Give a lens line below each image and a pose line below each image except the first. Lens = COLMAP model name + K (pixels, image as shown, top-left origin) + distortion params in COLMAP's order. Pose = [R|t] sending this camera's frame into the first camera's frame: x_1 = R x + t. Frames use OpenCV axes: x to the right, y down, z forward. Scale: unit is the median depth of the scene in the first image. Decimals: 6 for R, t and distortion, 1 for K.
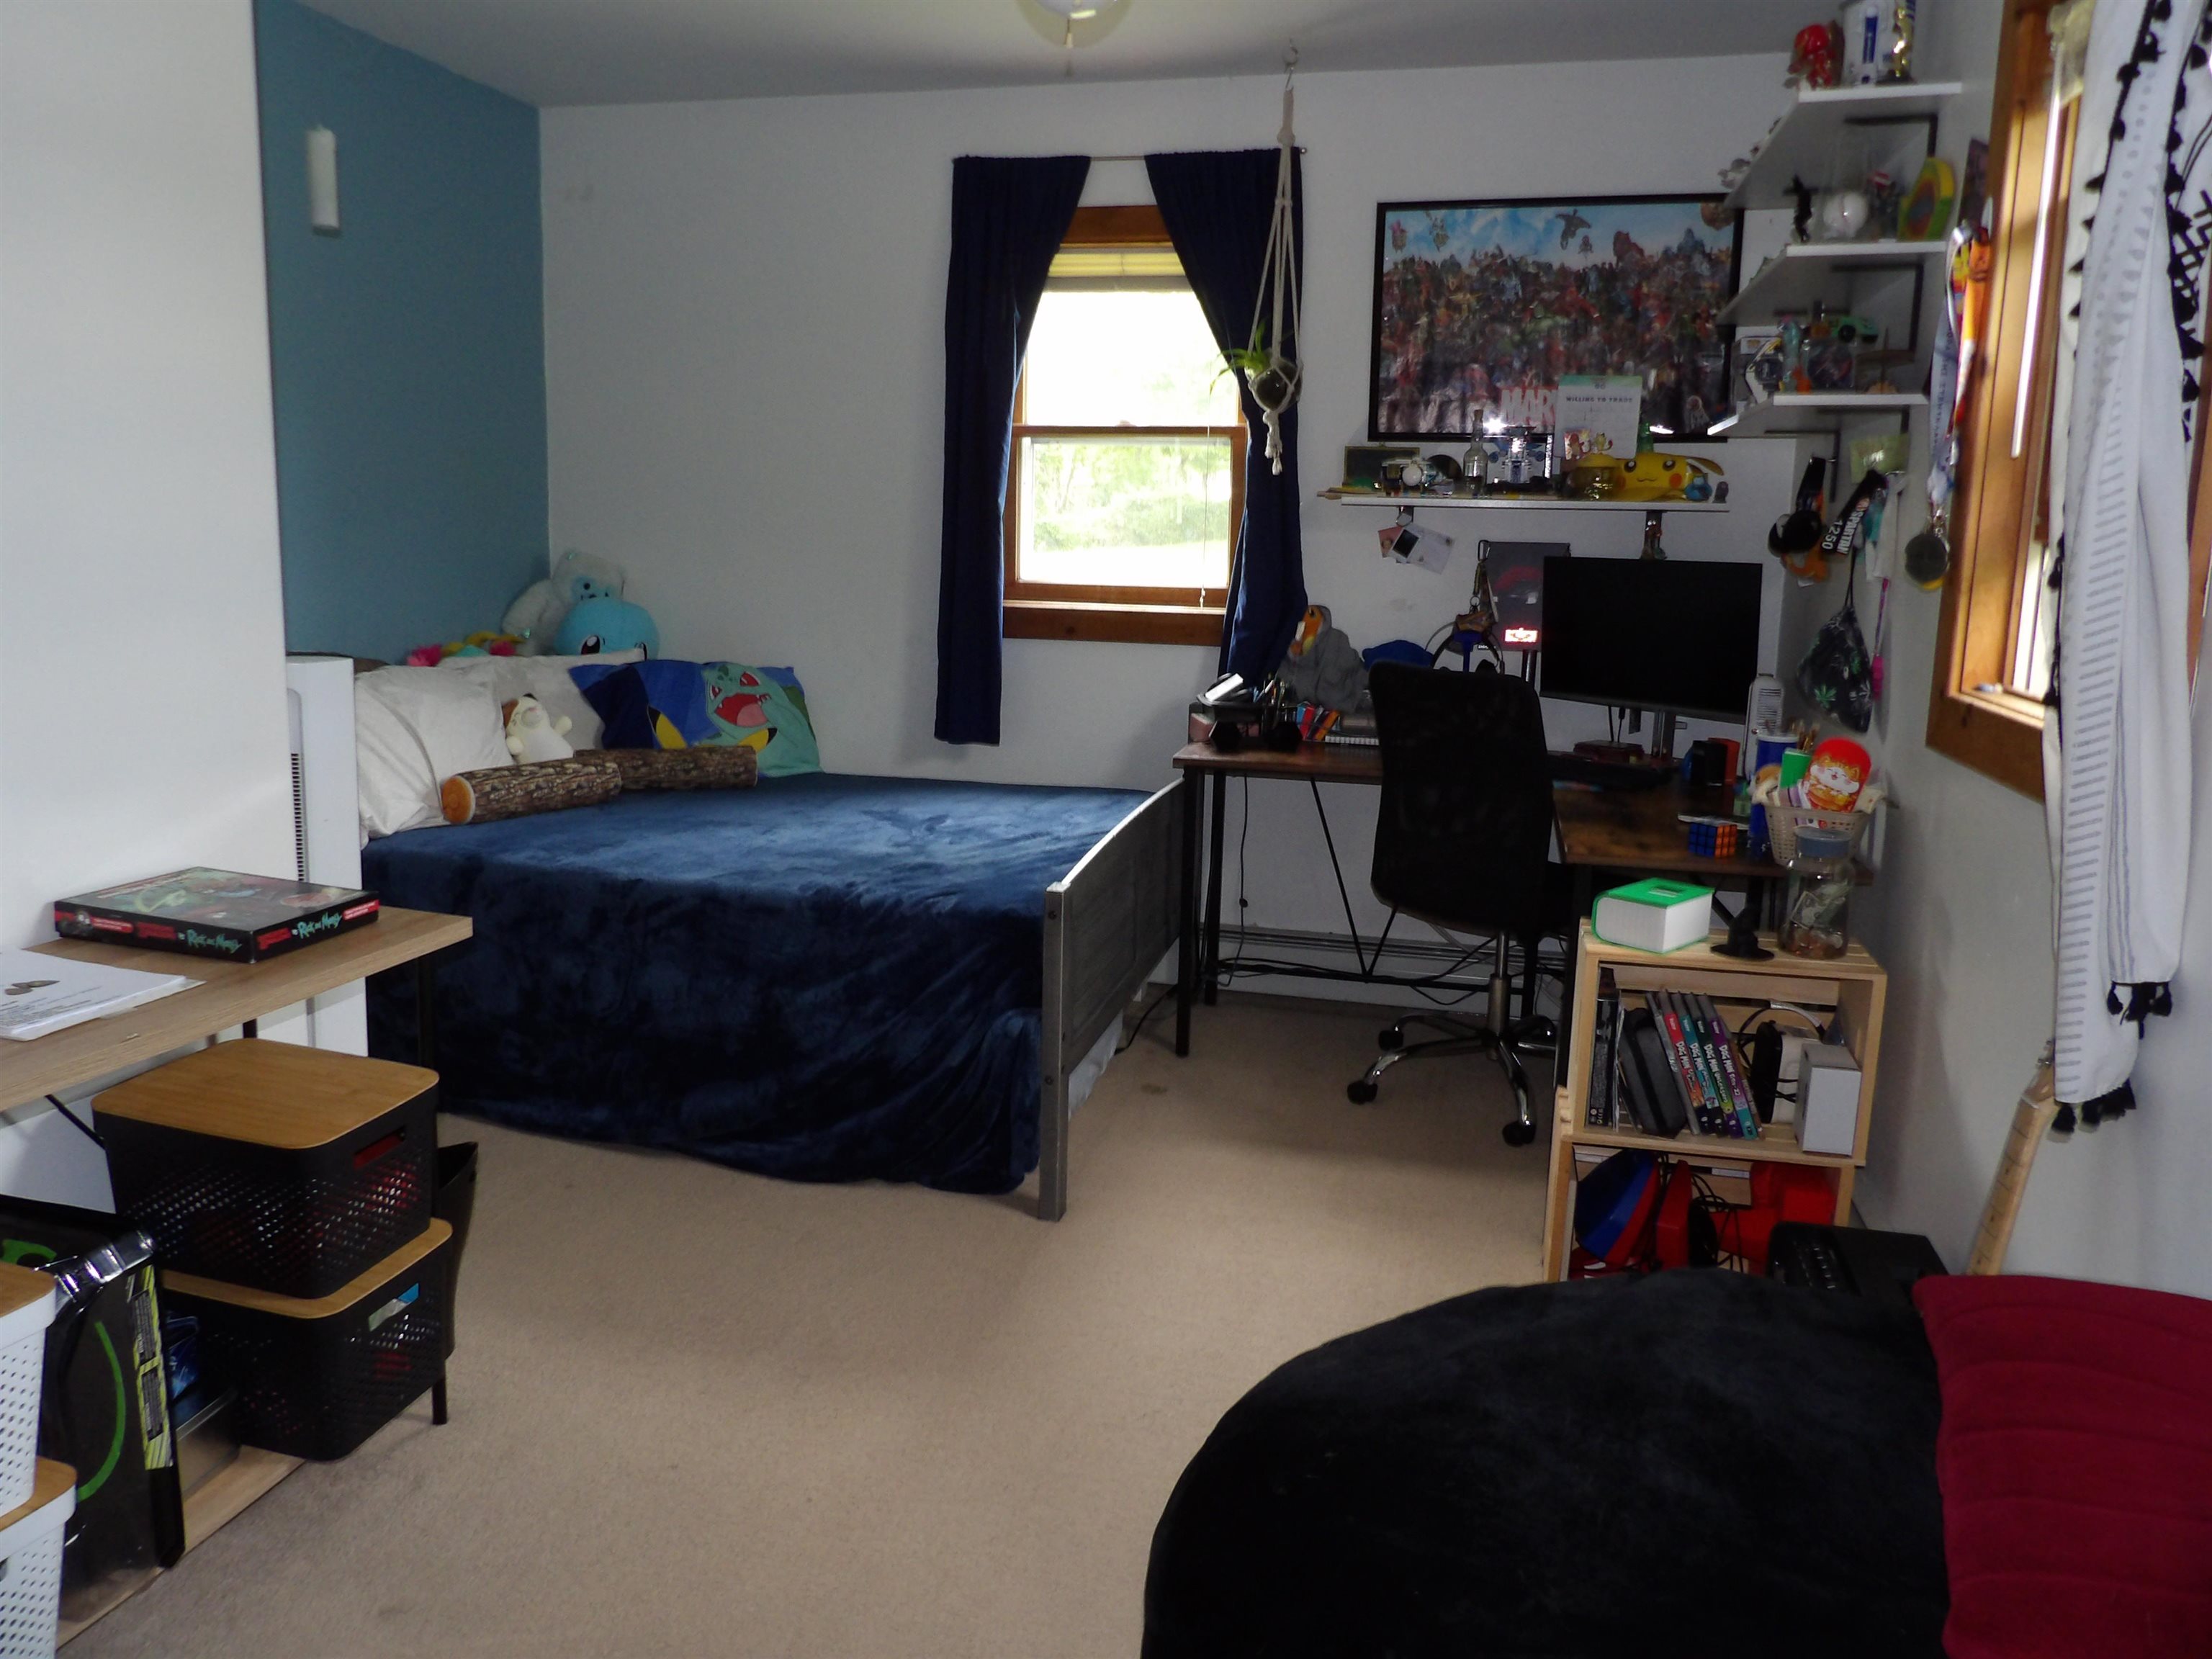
lens RADIAL K [[1574.2, 0, 1101.9], [0, 1574.2, 835.6], [0, 0, 1]] dist [-0.043426, 0.044633]
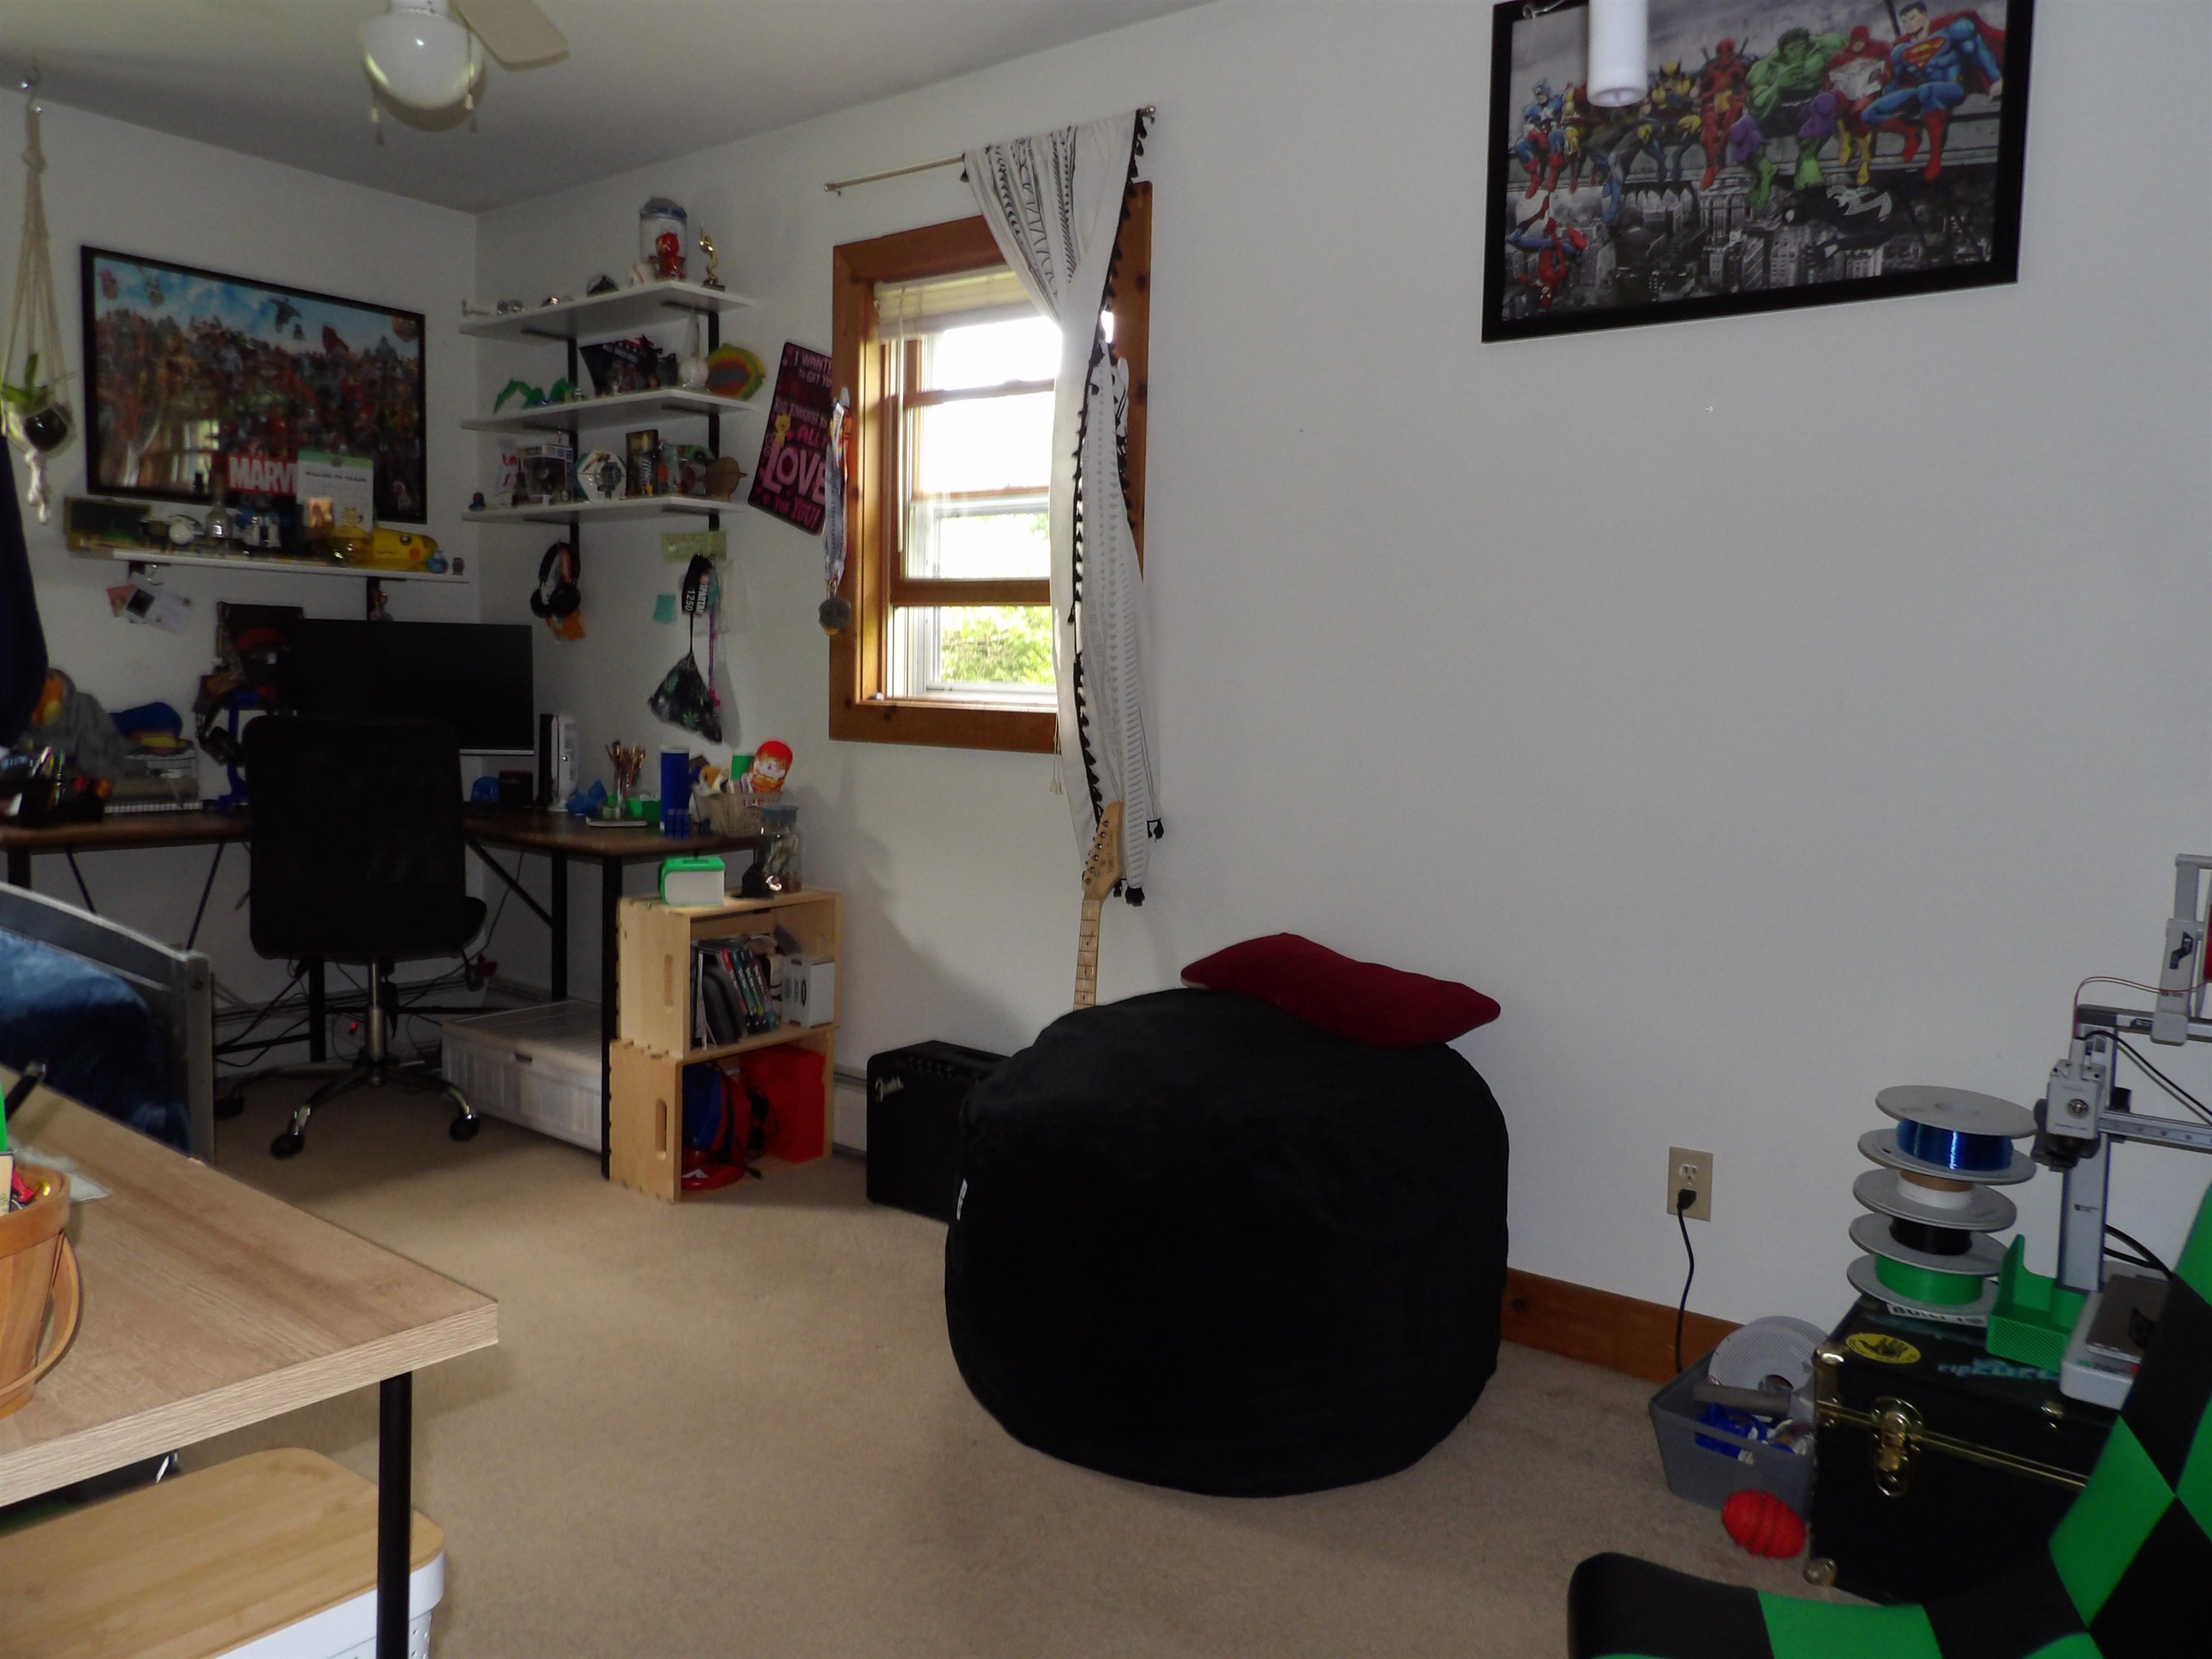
lens RADIAL K [[1574.2, 0, 1098.5], [0, 1574.2, 817.5], [0, 0, 1]] dist [-0.043426, 0.044633]
pose [[0.402843, -0.091582, 0.910676, -0.476715], [0.155751, 0.987329, 0.030393, 0.007226], [-0.901920, 0.129595, 0.412002, 0.096925]]
